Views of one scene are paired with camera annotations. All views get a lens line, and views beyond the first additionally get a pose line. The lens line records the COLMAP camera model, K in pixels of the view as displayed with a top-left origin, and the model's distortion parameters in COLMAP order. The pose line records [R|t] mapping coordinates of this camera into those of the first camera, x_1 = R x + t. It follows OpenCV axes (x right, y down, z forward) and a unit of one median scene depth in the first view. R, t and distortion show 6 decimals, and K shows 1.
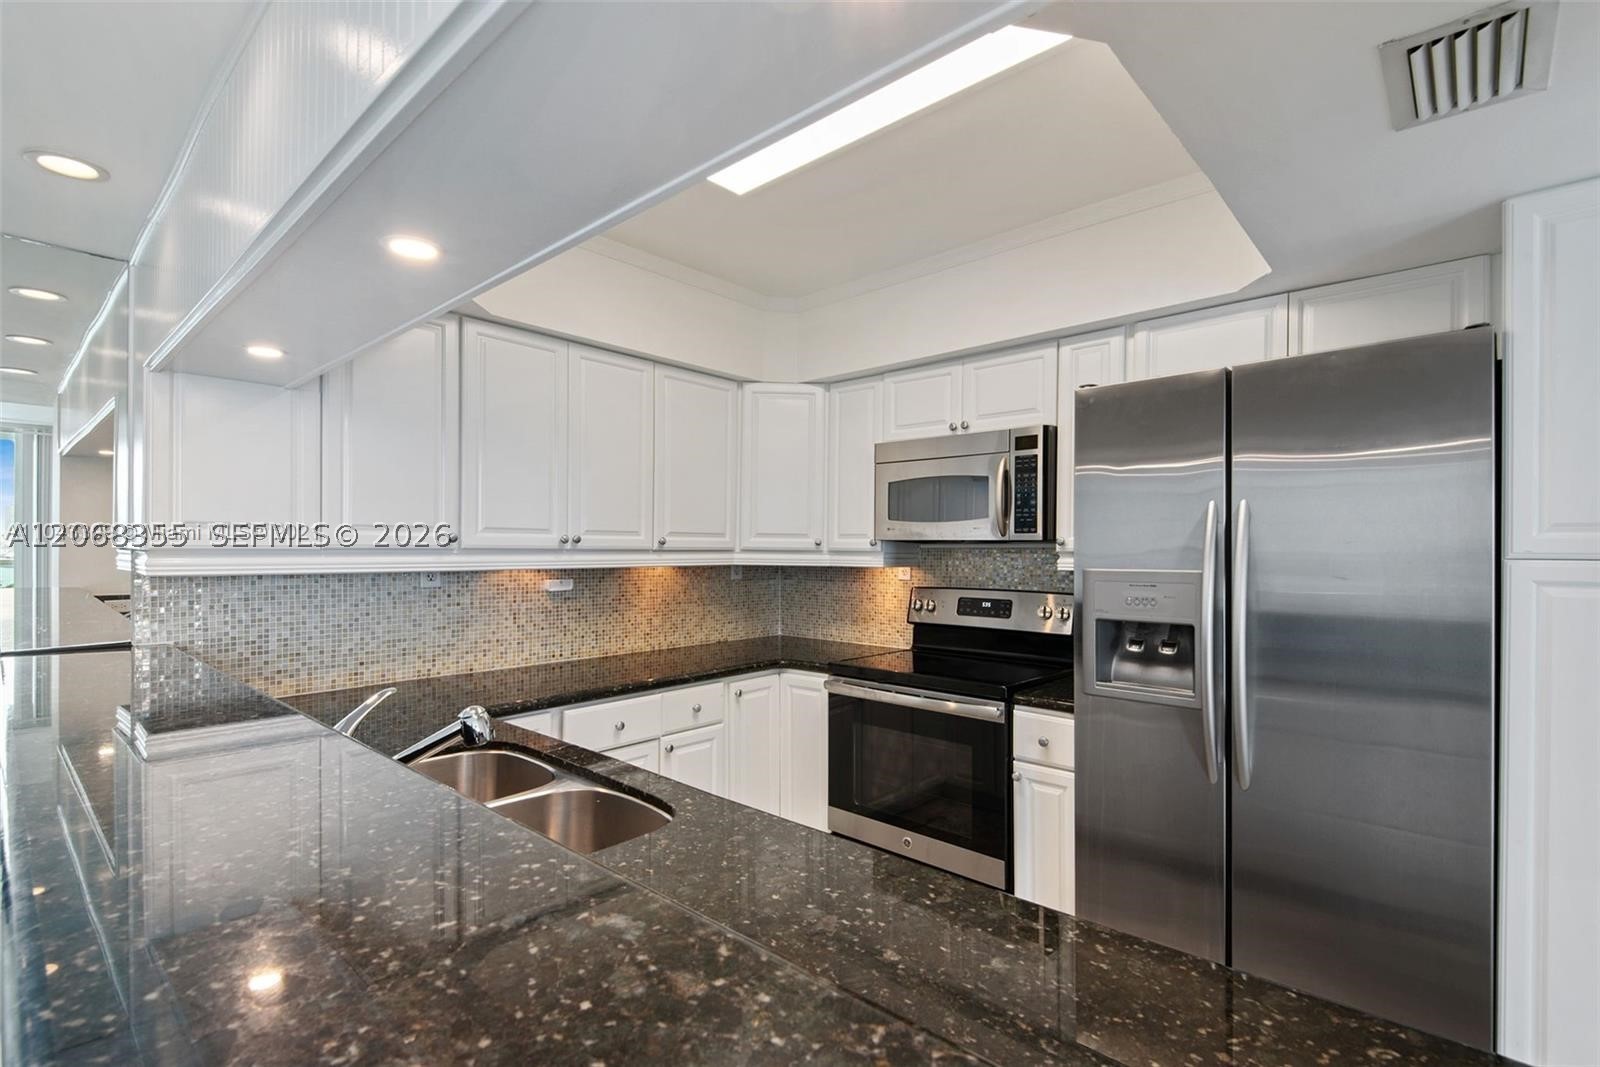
lens RADIAL K [[747.5, 0, 813.3], [0, 747.5, 561.8], [0, 0, 1]] dist [0.002966, -0.037186]
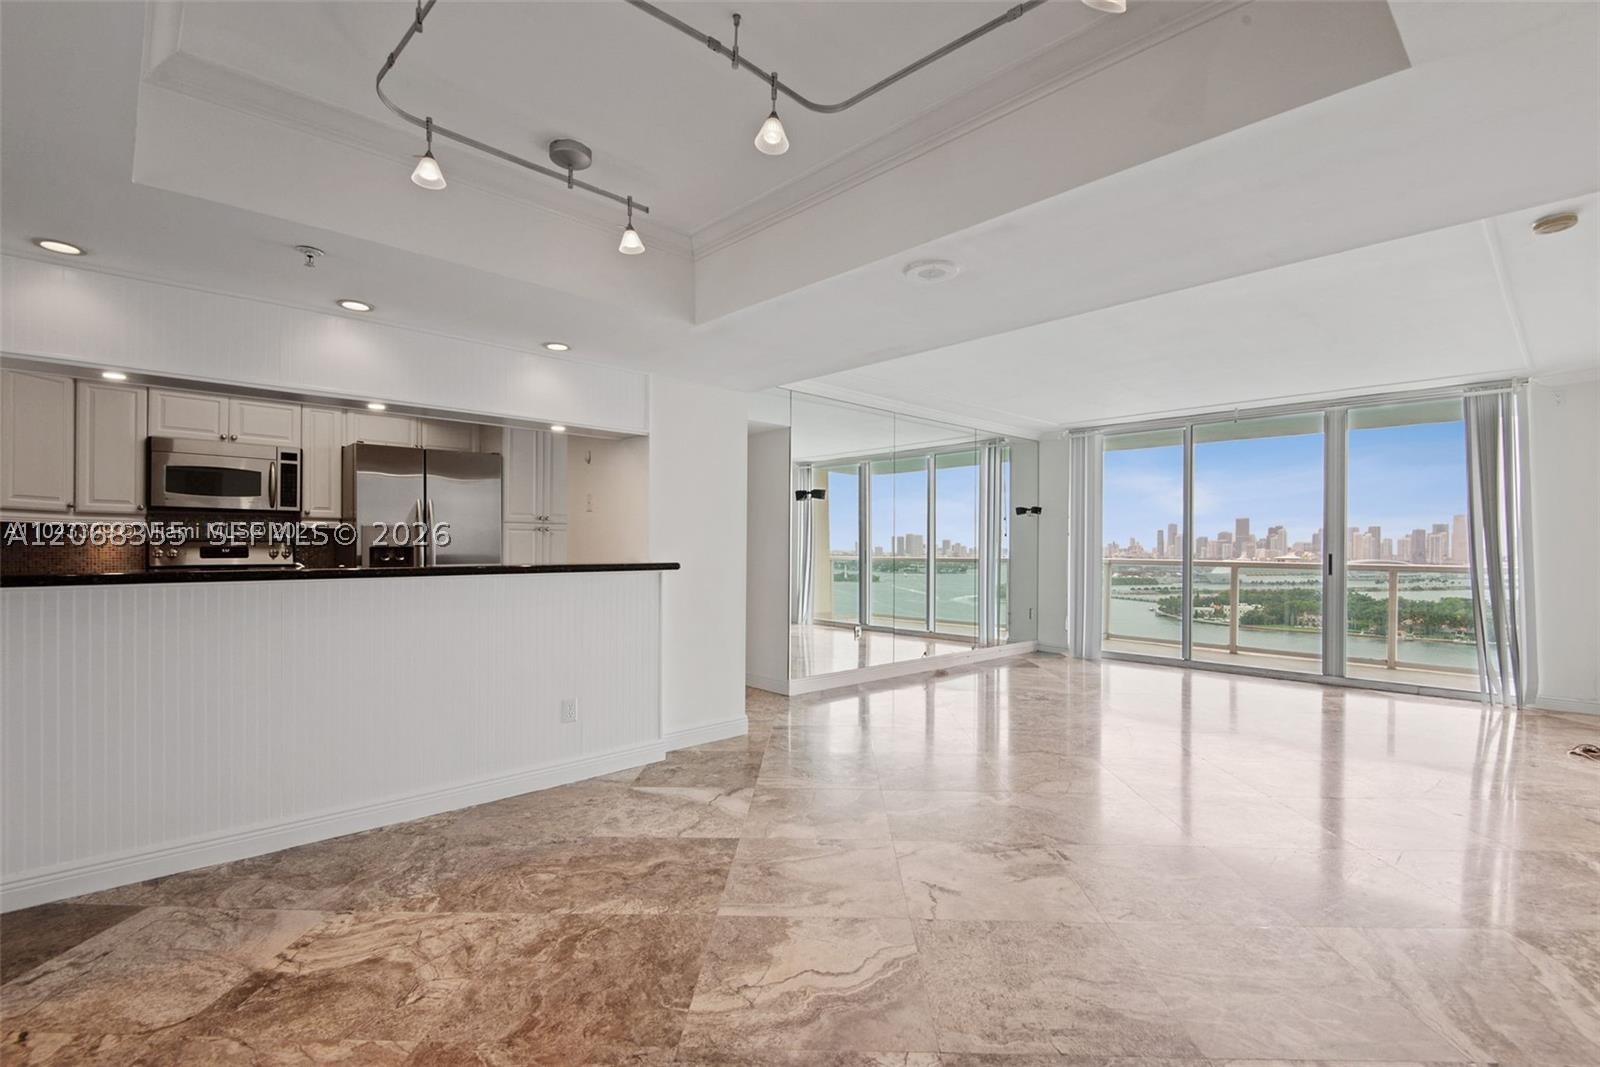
lens RADIAL K [[738.2, 0, 792.0], [0, 738.2, 546.3], [0, 0, 1]] dist [0.022049, -0.017401]
pose [[0.104713, -0.009296, 0.994459, -1.185777], [0.007882, 0.999933, 0.008517, 0.045327], [-0.994471, 0.006946, 0.104779, -0.347259]]
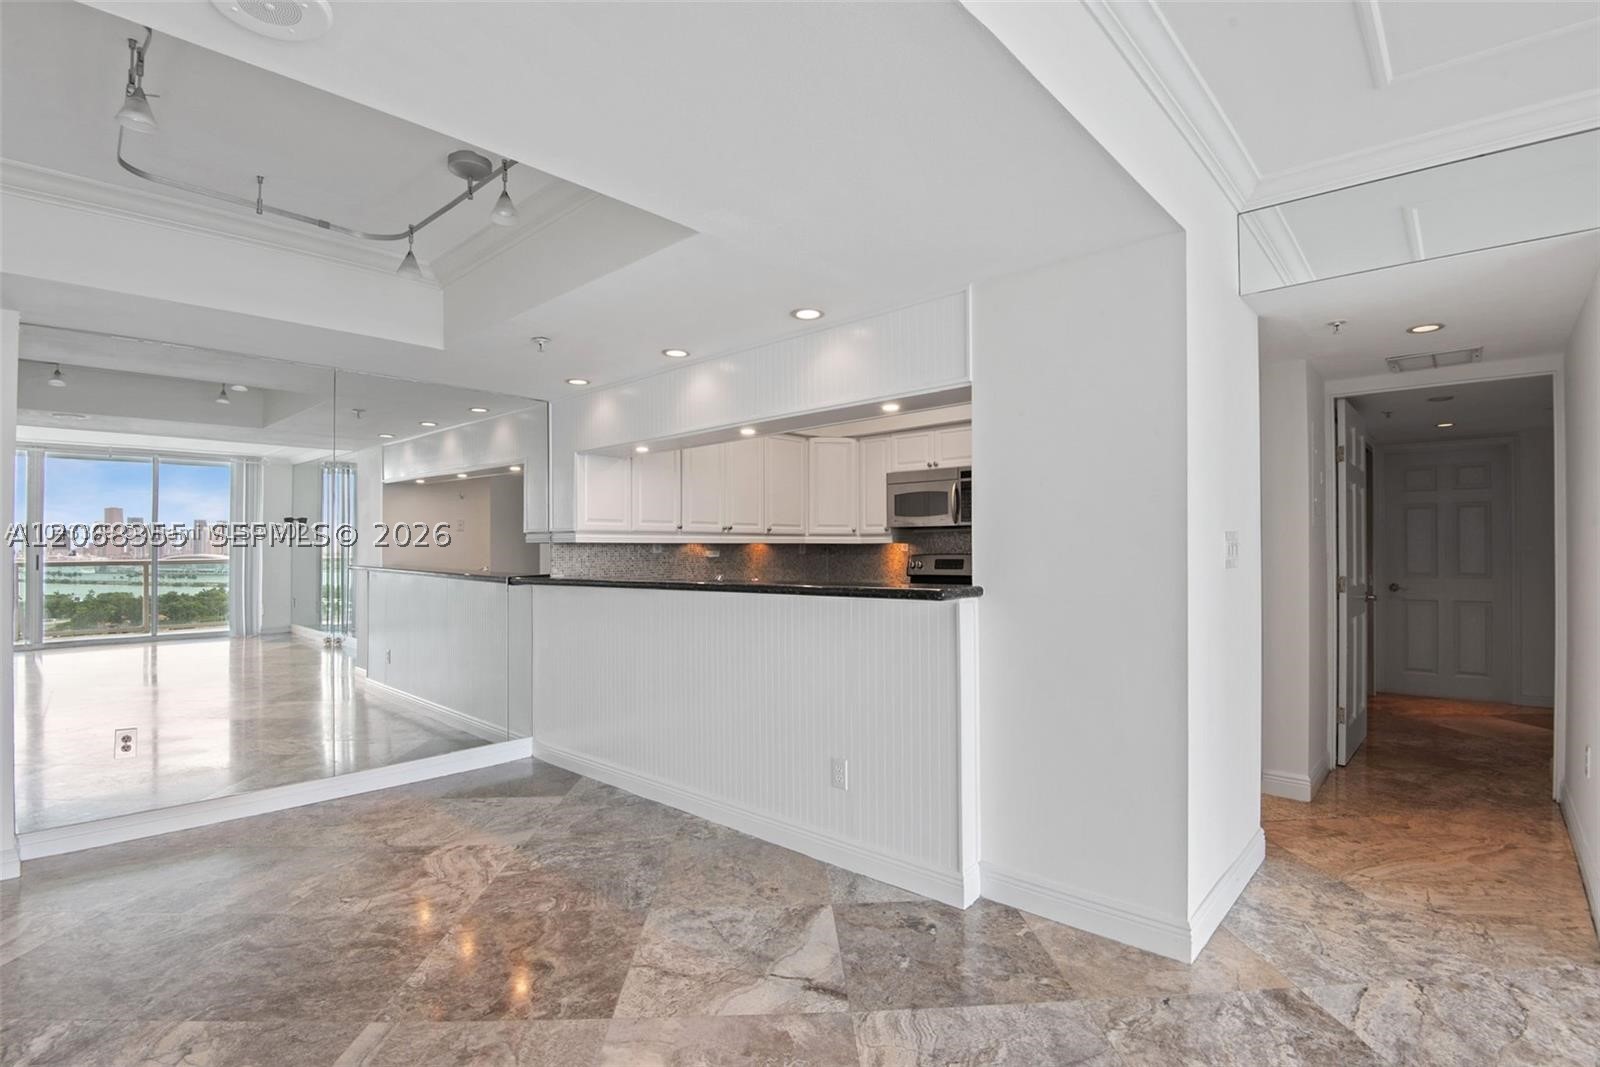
lens RADIAL K [[747.5, 0, 813.3], [0, 747.5, 561.8], [0, 0, 1]] dist [0.002966, -0.037186]
pose [[0.999911, -0.011506, -0.006707, -0.083391], [0.011470, 0.999920, -0.005387, 0.060938], [0.006768, 0.005310, 0.999963, -0.781743]]
